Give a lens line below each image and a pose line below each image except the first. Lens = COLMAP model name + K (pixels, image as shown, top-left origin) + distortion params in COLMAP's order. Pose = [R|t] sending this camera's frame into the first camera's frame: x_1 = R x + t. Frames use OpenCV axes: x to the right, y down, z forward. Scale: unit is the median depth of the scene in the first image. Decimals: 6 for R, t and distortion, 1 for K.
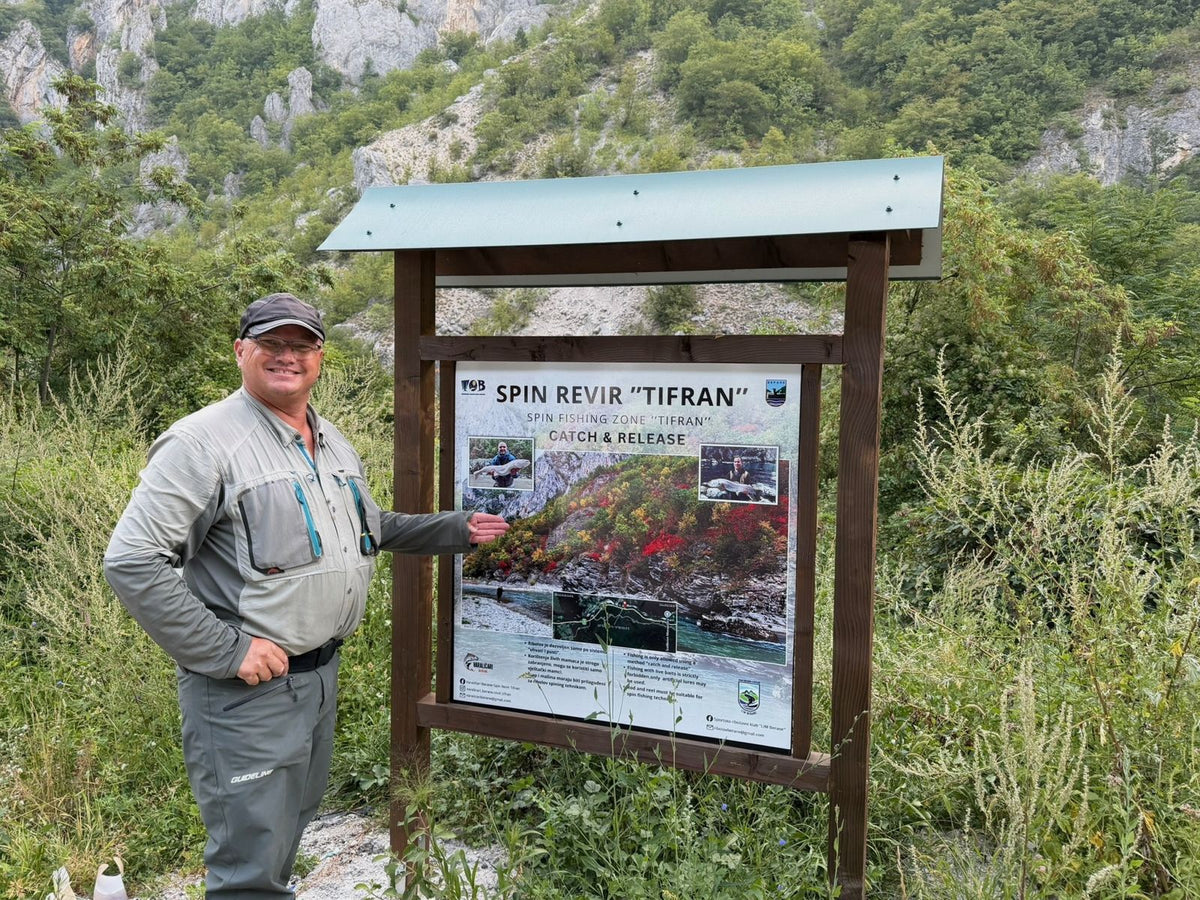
lens RADIAL K [[981.3, 0, 600.0], [0, 981.3, 450.0], [0, 0, 1]] dist [-0.024817, -0.014344]
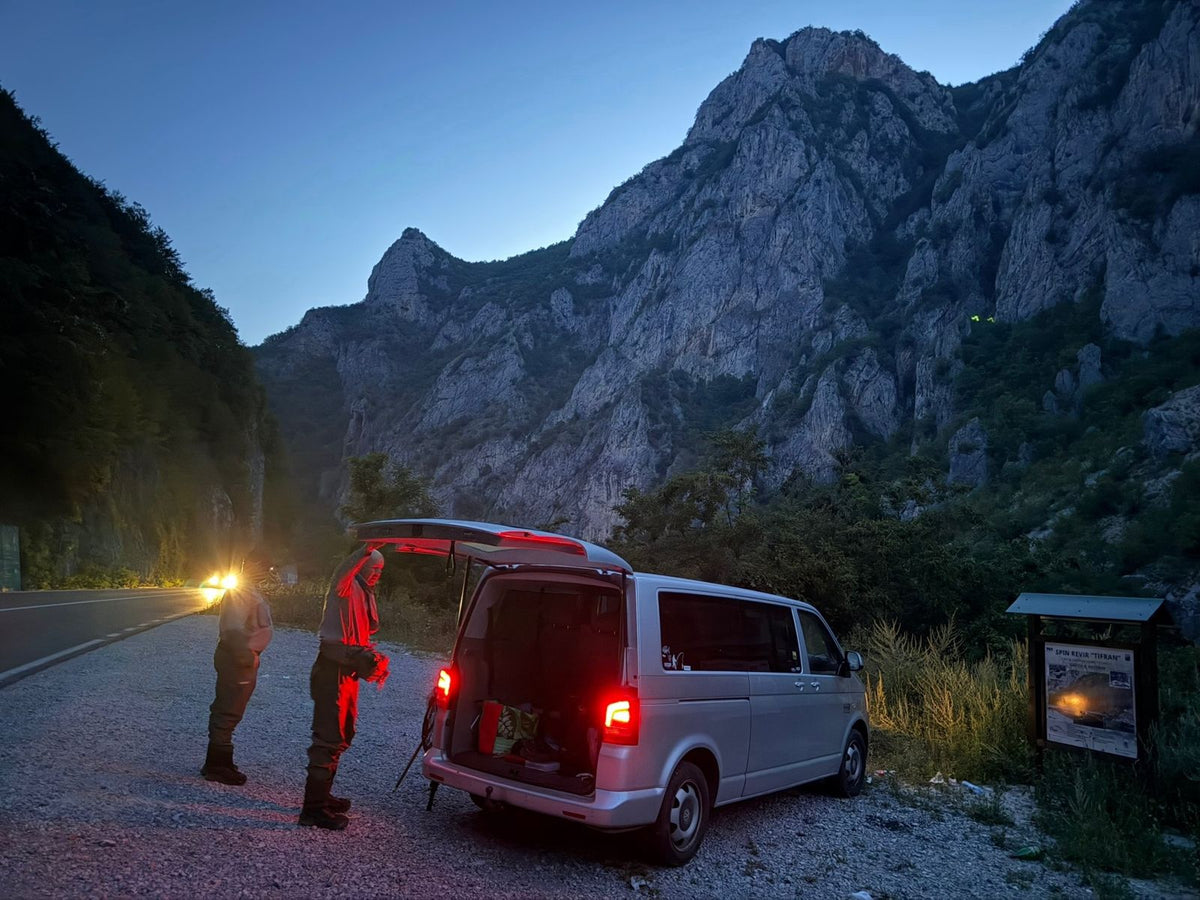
lens RADIAL K [[1010.6, 0, 600.0], [0, 1010.6, 450.0], [0, 0, 1]] dist [0.041407, -0.000725]
pose [[0.723941, -0.071119, -0.686187, 0.091860], [-0.088171, 0.976976, -0.194279, 0.006602], [0.684205, 0.201148, 0.701002, -0.206654]]
